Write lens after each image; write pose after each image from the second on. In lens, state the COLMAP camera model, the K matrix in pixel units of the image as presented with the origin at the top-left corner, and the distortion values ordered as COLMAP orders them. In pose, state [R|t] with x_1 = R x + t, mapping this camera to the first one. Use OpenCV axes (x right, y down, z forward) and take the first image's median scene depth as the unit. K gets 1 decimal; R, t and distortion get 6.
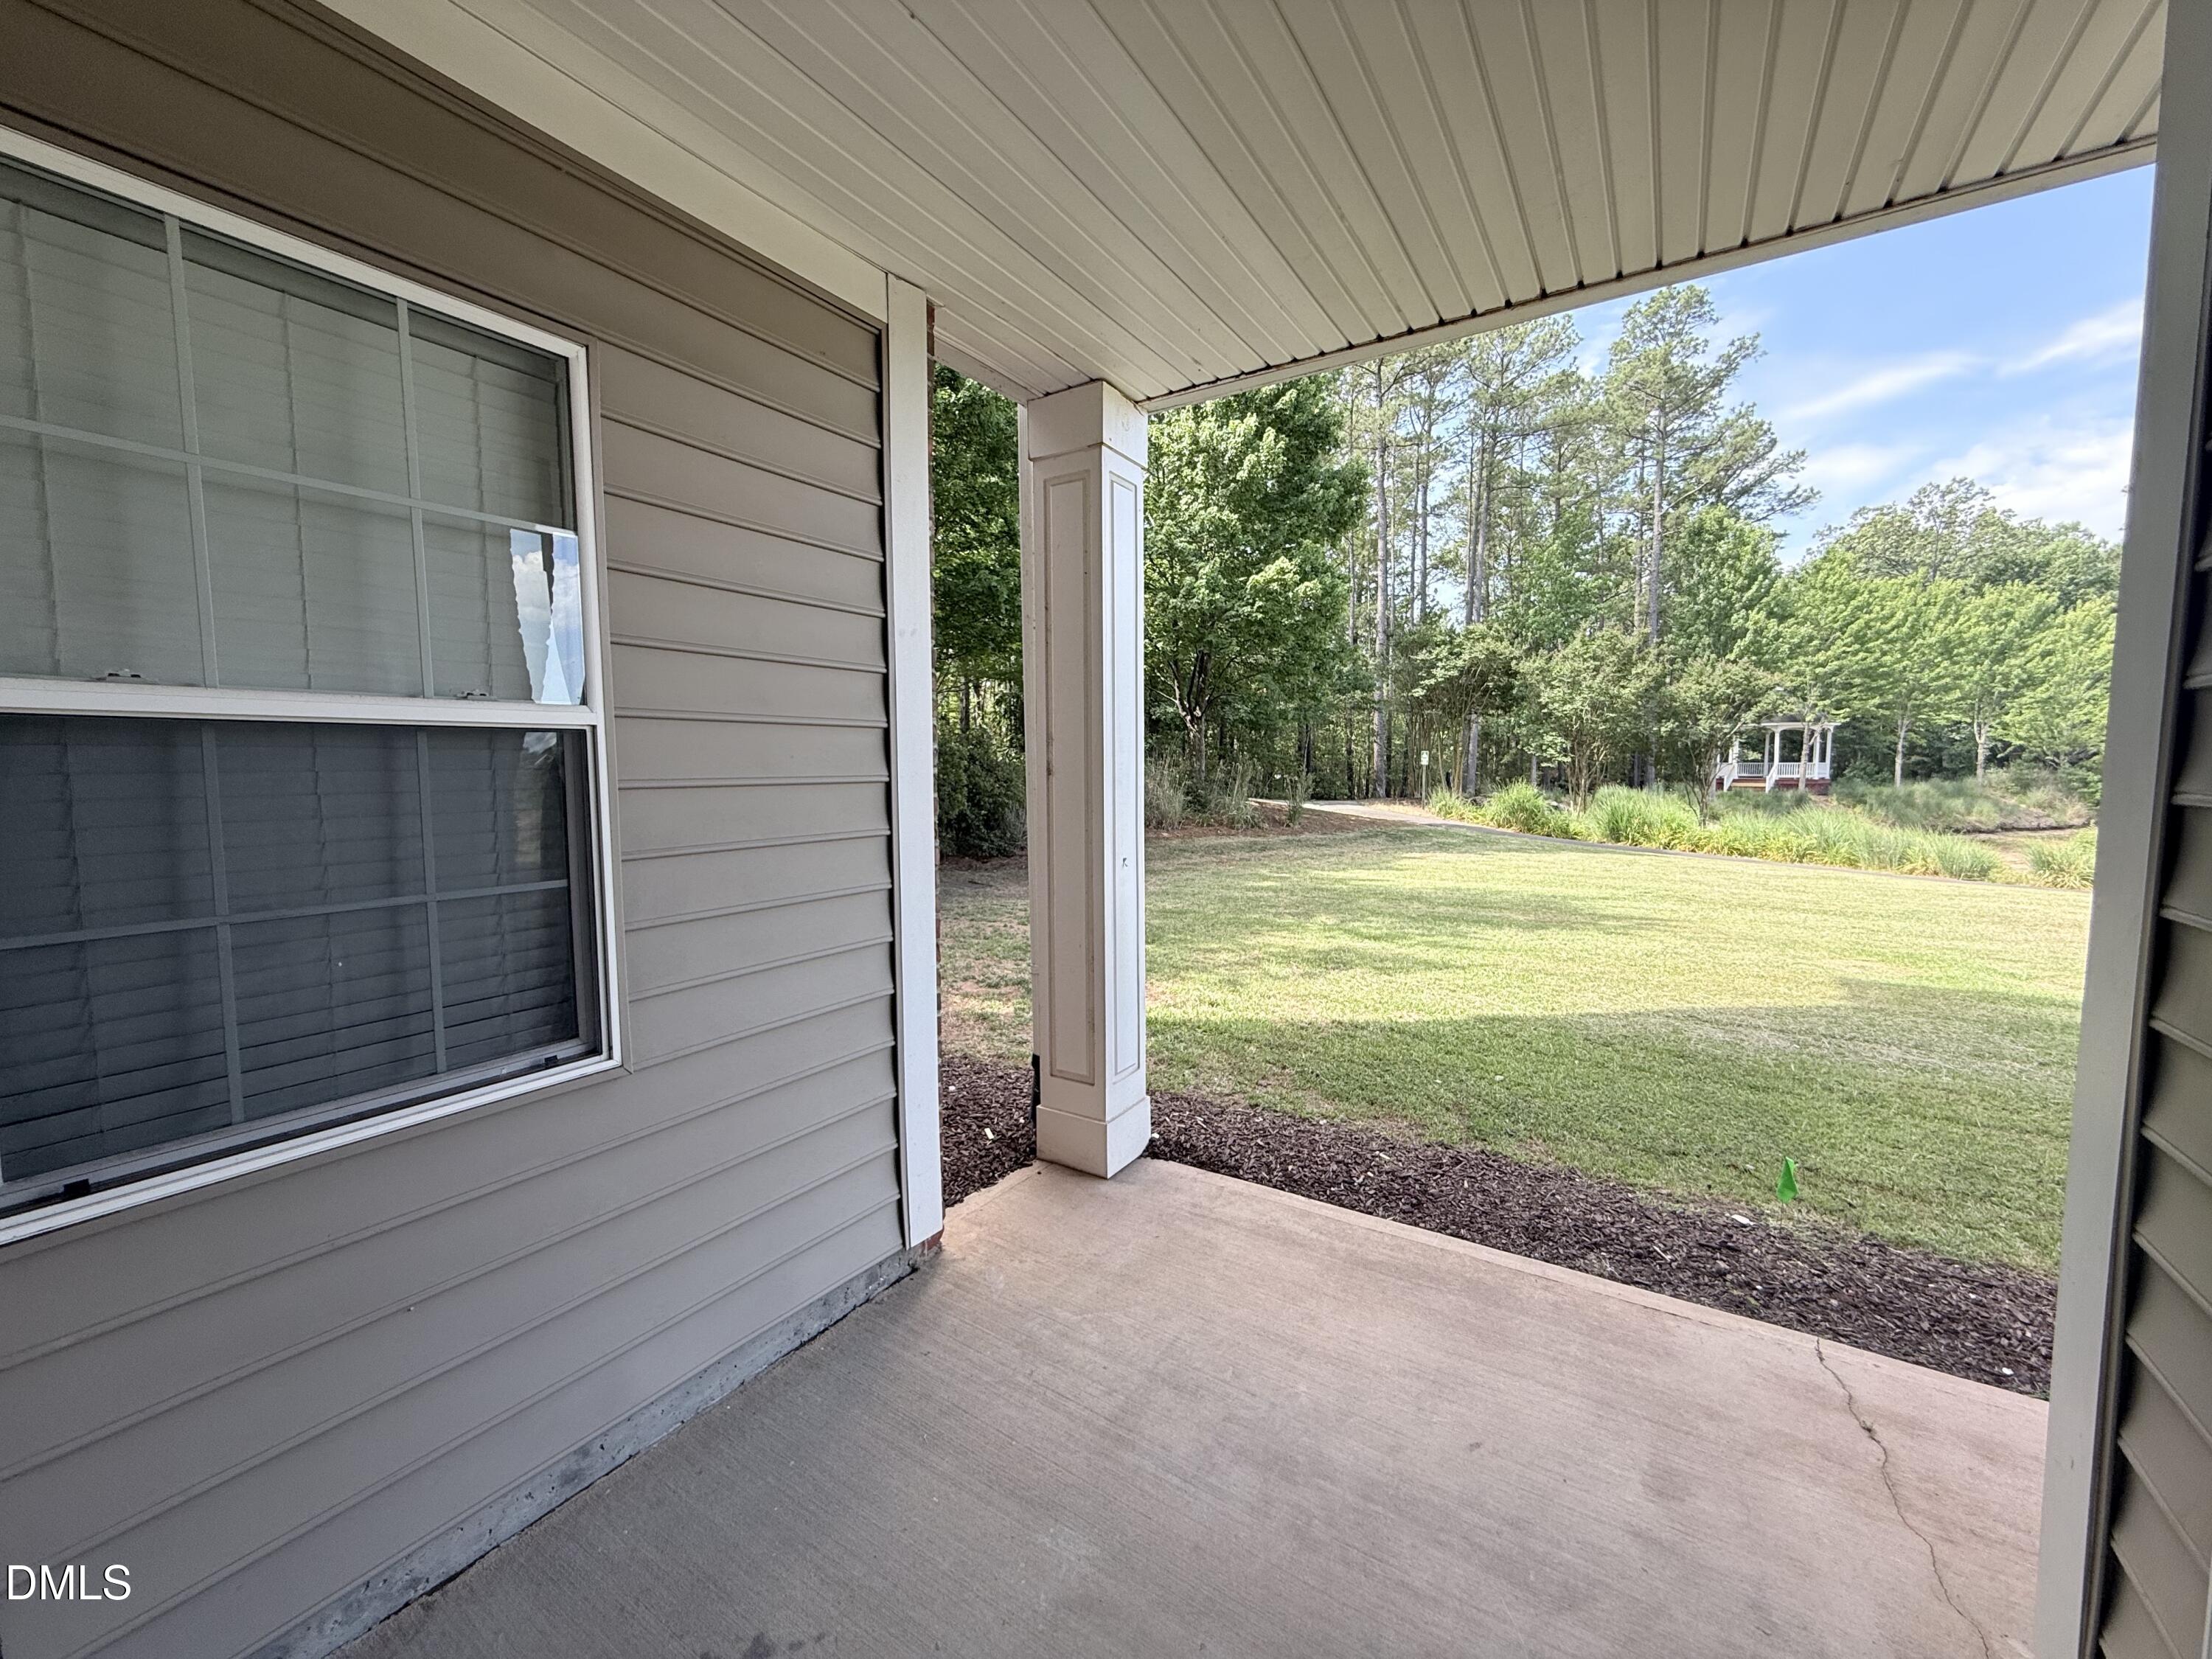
lens RADIAL K [[891.4, 0, 1106.0], [0, 891.4, 829.5], [0, 0, 1]] dist [0.002492, 0.000490]
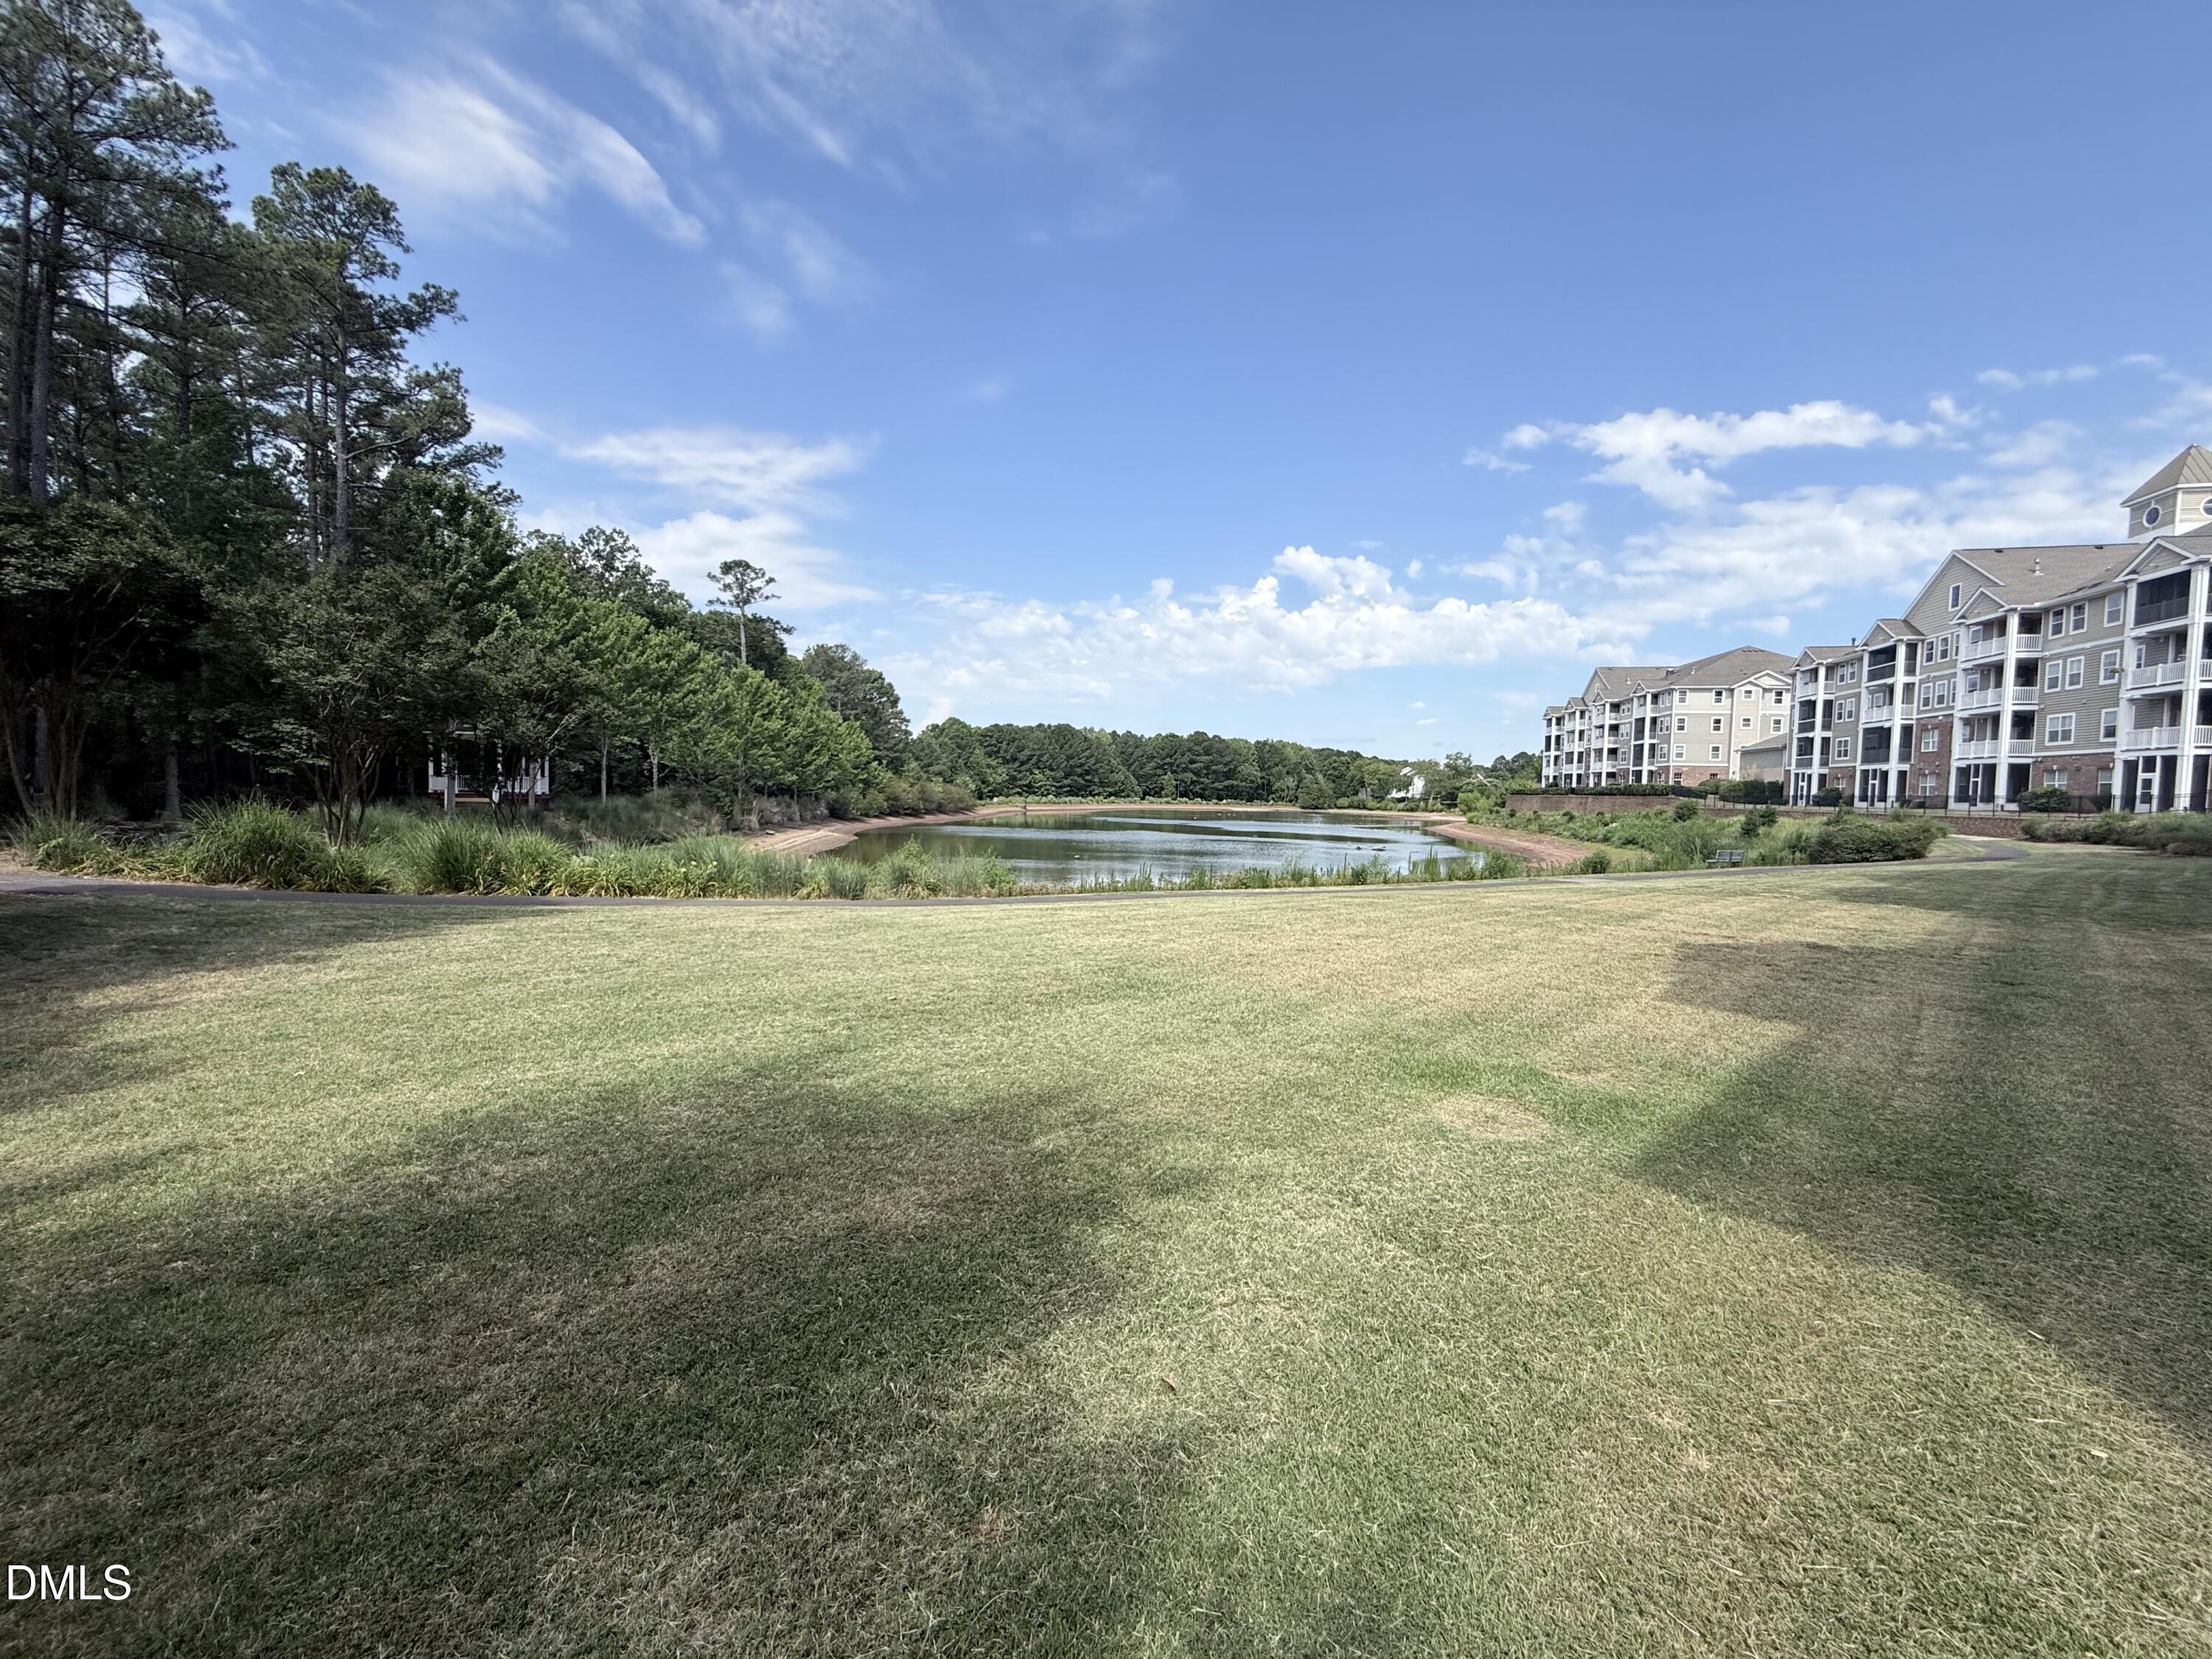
lens RADIAL K [[891.4, 0, 1106.0], [0, 891.4, 829.5], [0, 0, 1]] dist [0.002492, 0.000490]
pose [[0.267518, -0.033183, 0.962981, 0.033620], [0.047486, 0.998646, 0.021220, -0.011290], [-0.962382, 0.040051, 0.268732, 0.176585]]
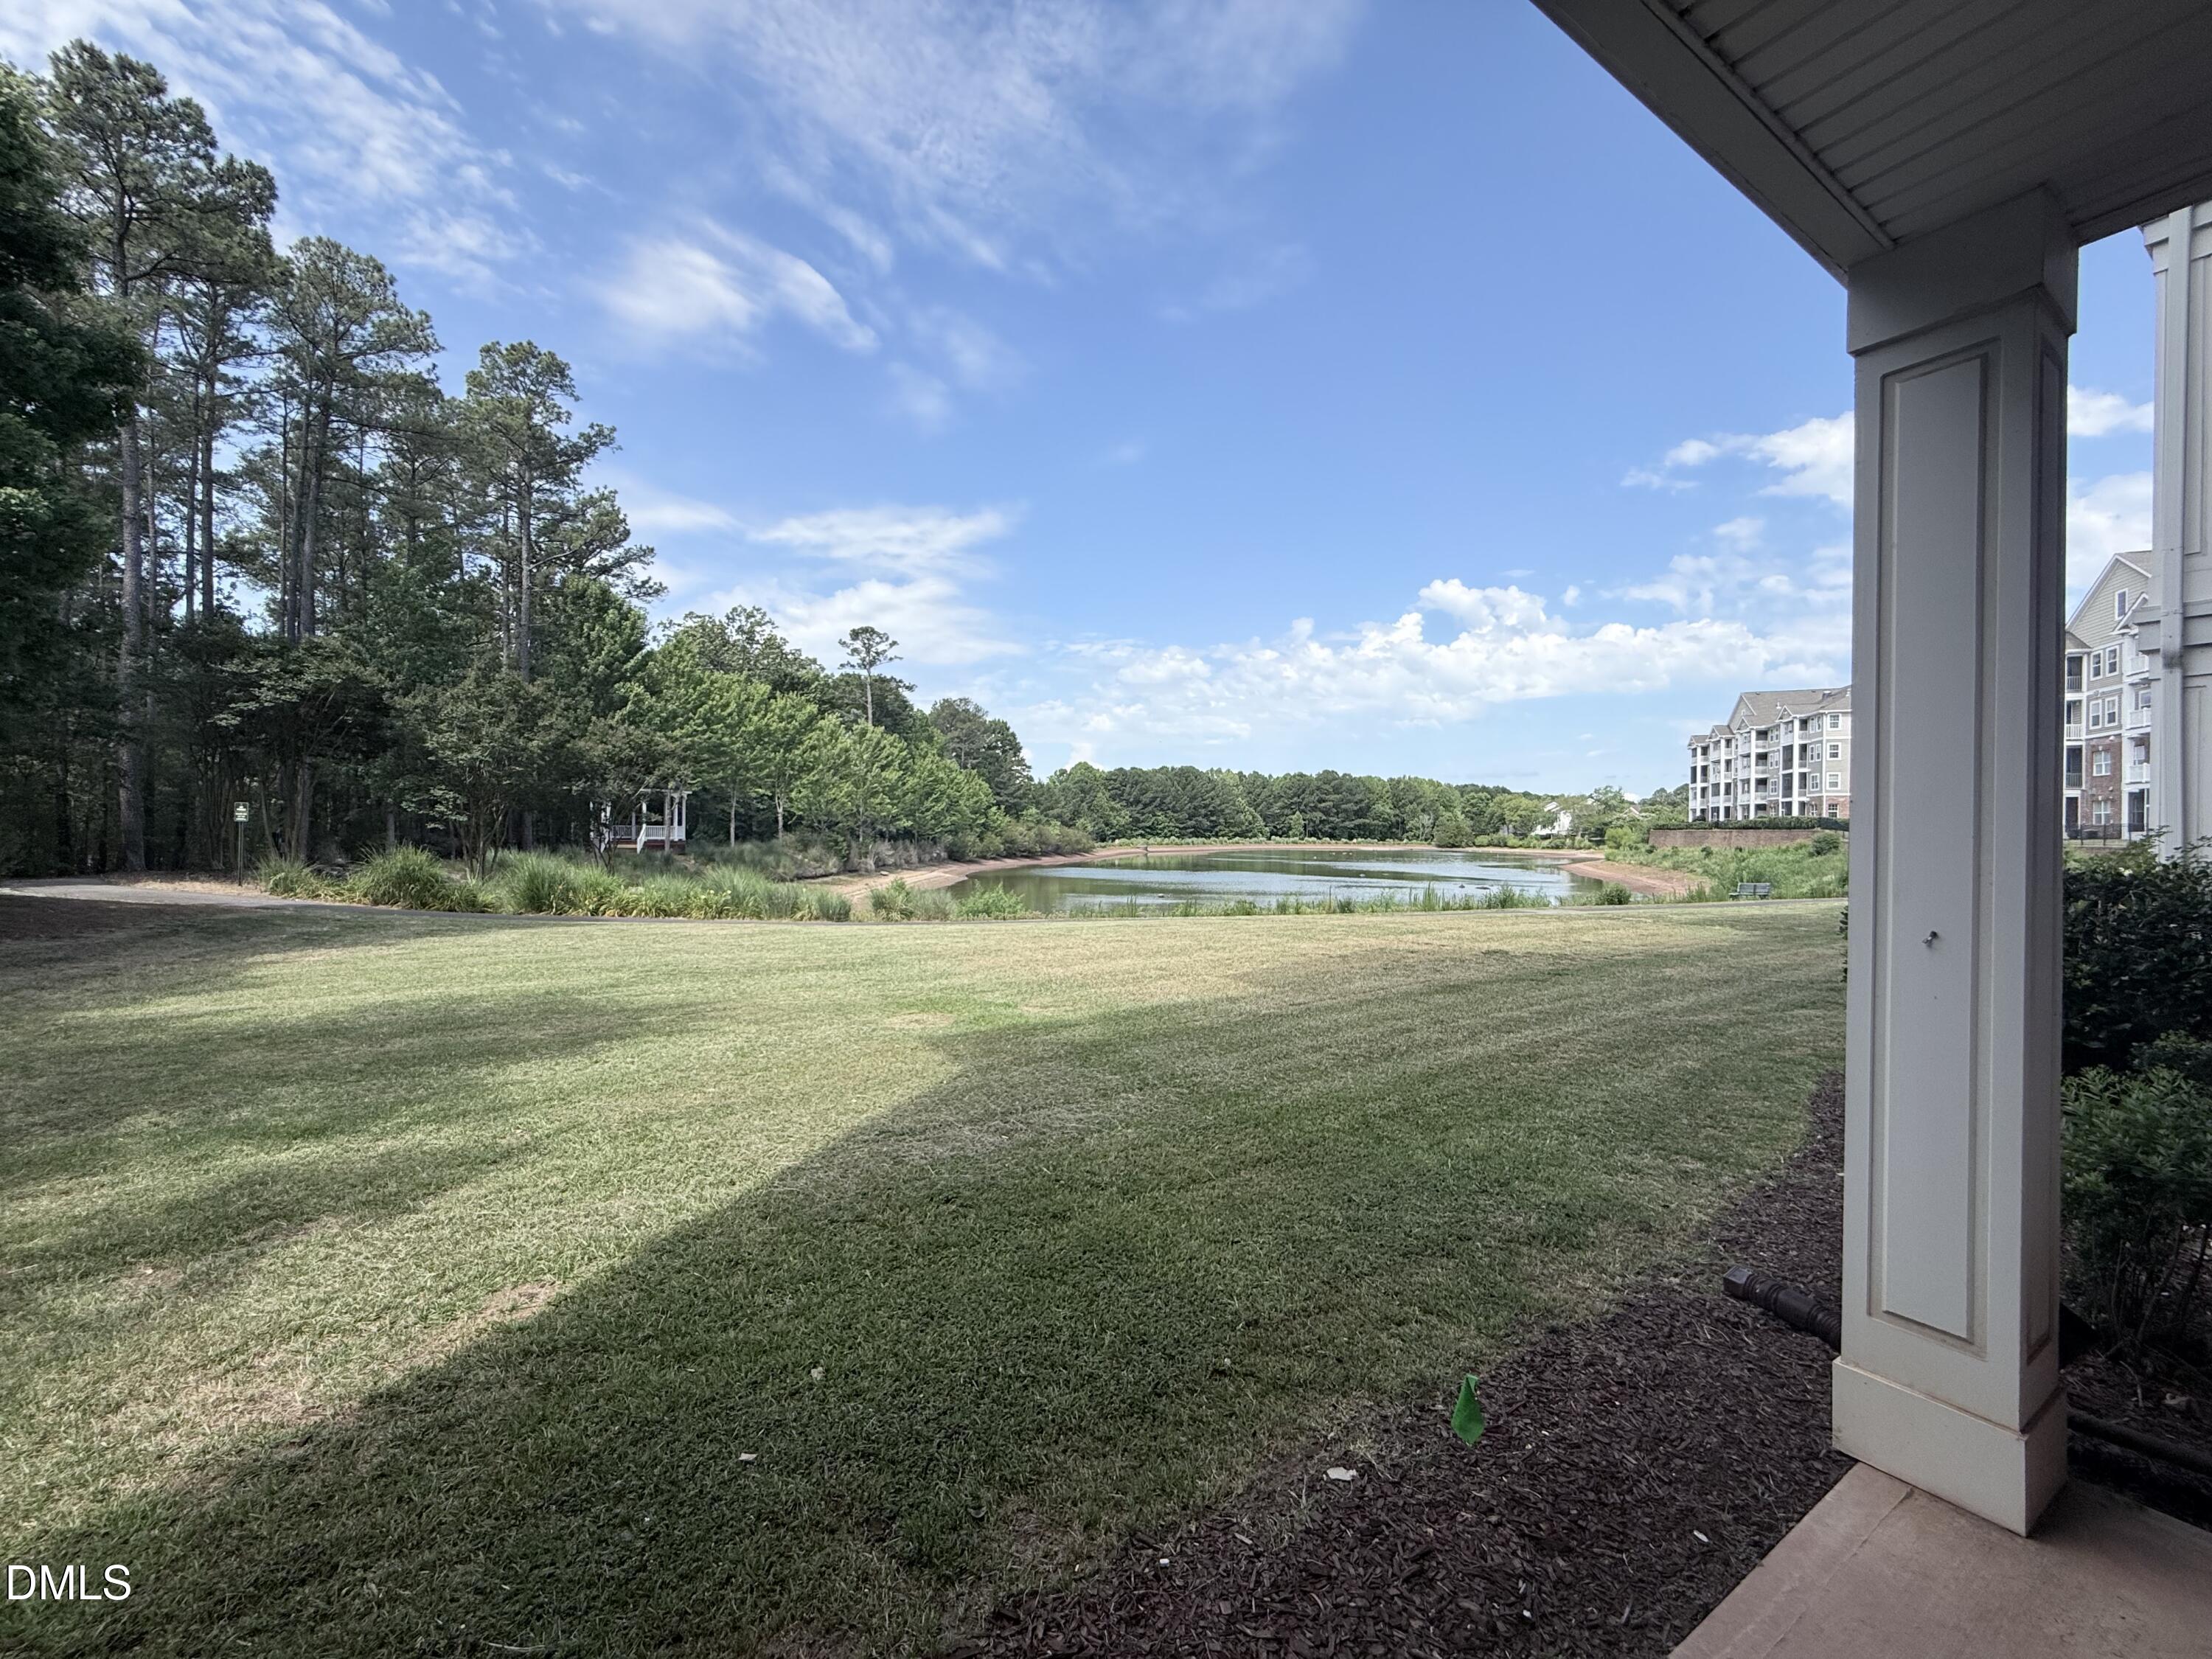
lens RADIAL K [[888.5, 0, 1106.0], [0, 888.5, 829.5], [0, 0, 1]] dist [-0.000149, -0.000193]
pose [[0.410542, 0.007062, 0.911814, 0.001114], [0.057019, 0.997814, -0.033401, -0.003063], [-0.910057, 0.065703, 0.409242, 0.061080]]
